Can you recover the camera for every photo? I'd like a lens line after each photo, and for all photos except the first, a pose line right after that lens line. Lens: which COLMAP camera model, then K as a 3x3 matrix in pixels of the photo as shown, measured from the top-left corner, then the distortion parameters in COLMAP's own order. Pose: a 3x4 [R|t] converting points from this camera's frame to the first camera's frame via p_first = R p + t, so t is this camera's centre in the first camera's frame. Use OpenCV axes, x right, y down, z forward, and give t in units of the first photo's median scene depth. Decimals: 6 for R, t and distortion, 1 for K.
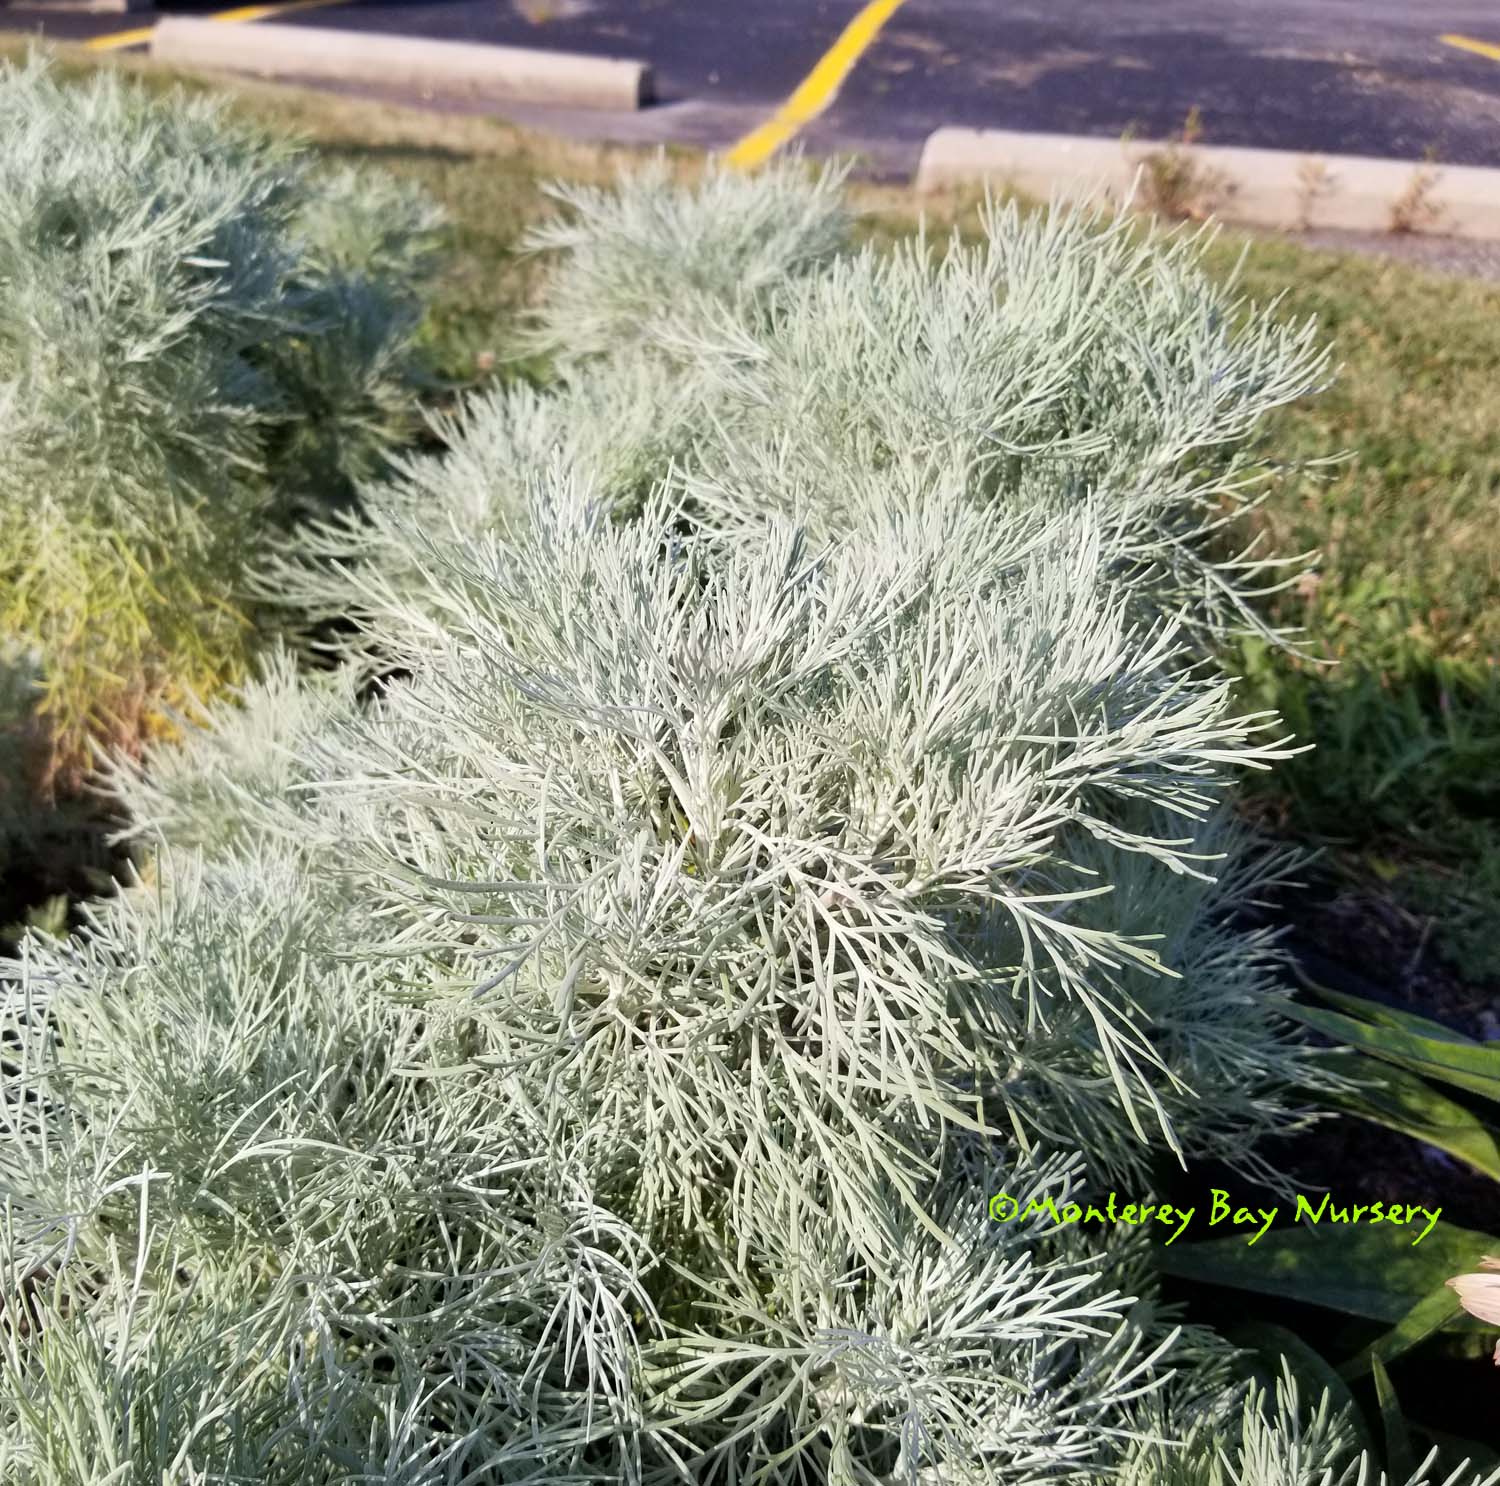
lens RADIAL K [[1646.5, 0, 741.0], [0, 1646.5, 749.1], [0, 0, 1]] dist [0.007598, 0.000000]
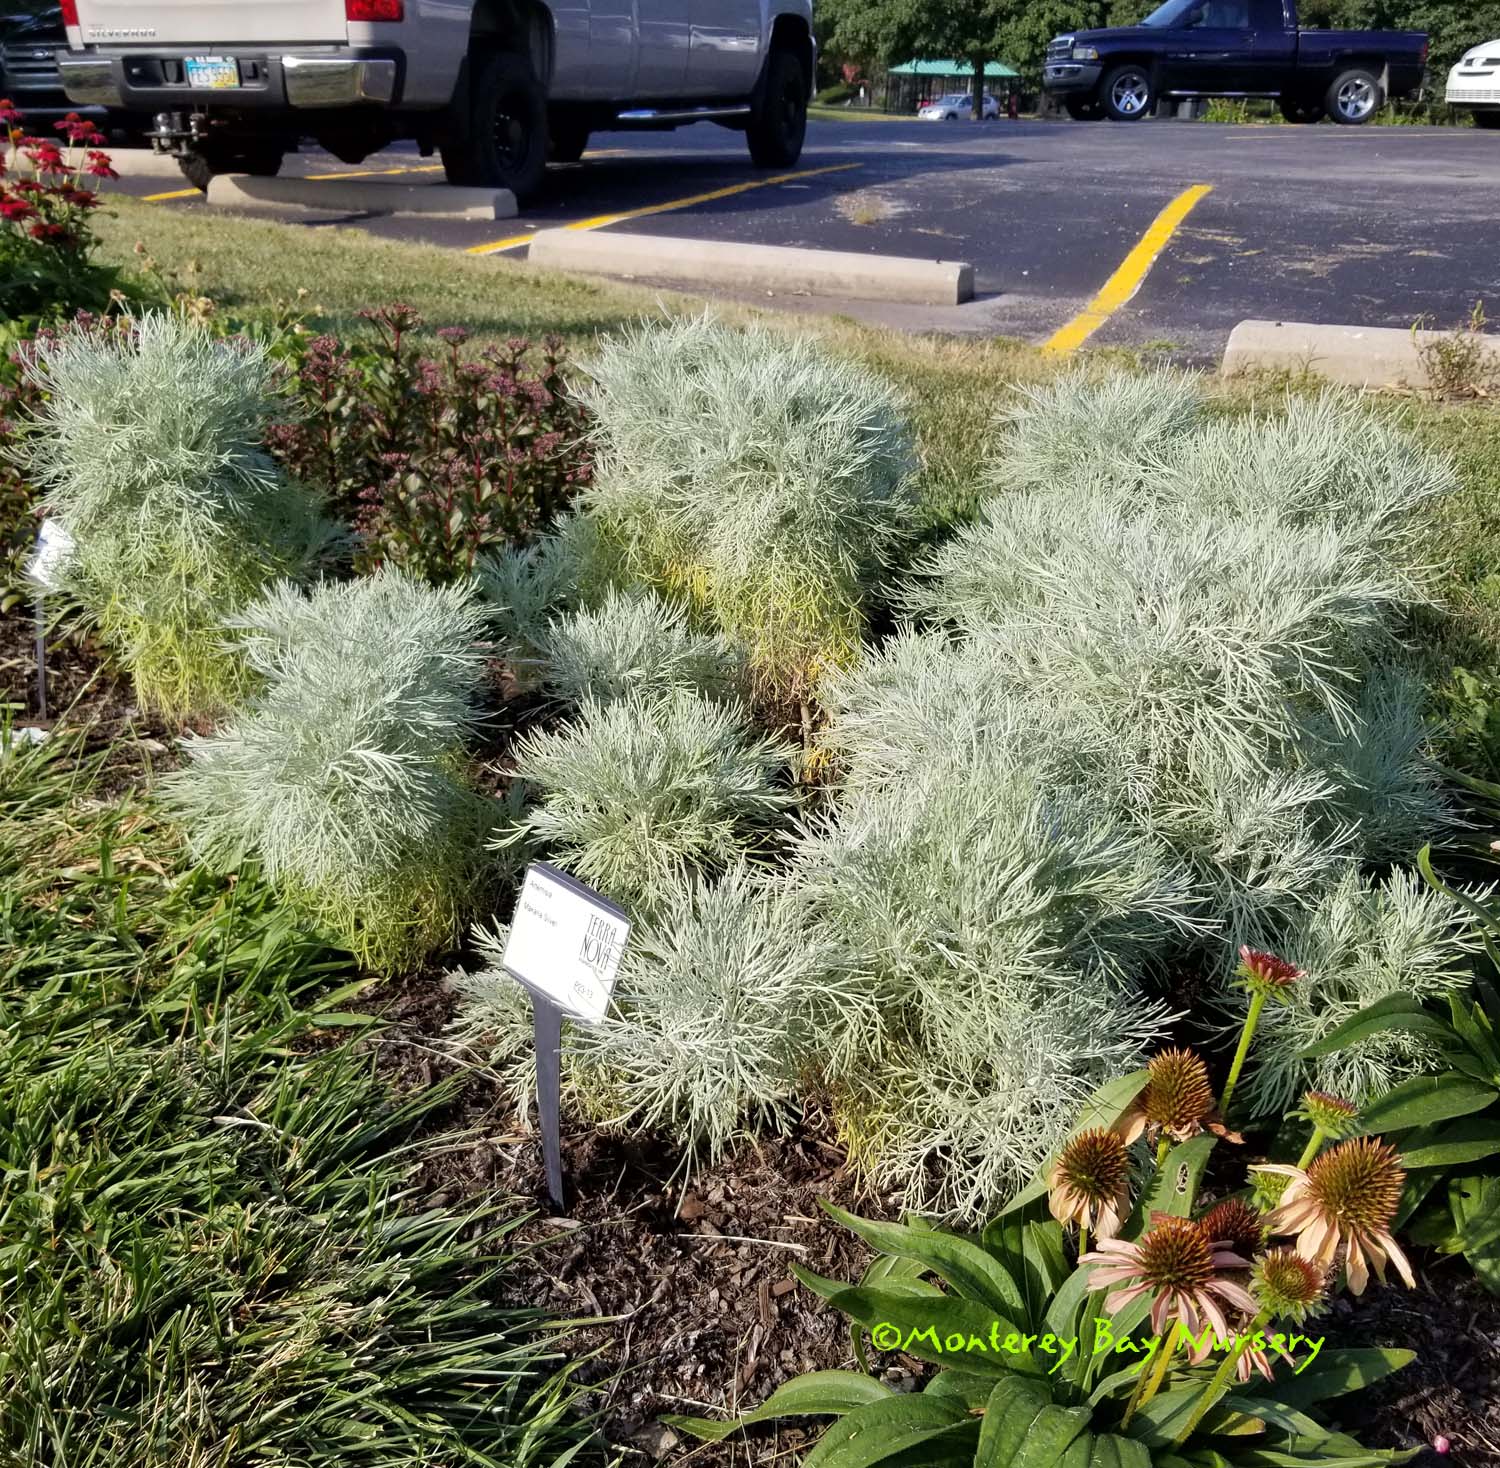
lens RADIAL K [[1646.5, 0, 753.8], [0, 1646.5, 722.7], [0, 0, 1]] dist [0.007598, 0.000000]
pose [[0.986549, 0.027556, -0.161125, -0.133488], [-0.046022, 0.992639, -0.112022, 0.267340], [0.156852, 0.117931, 0.980556, -0.865236]]
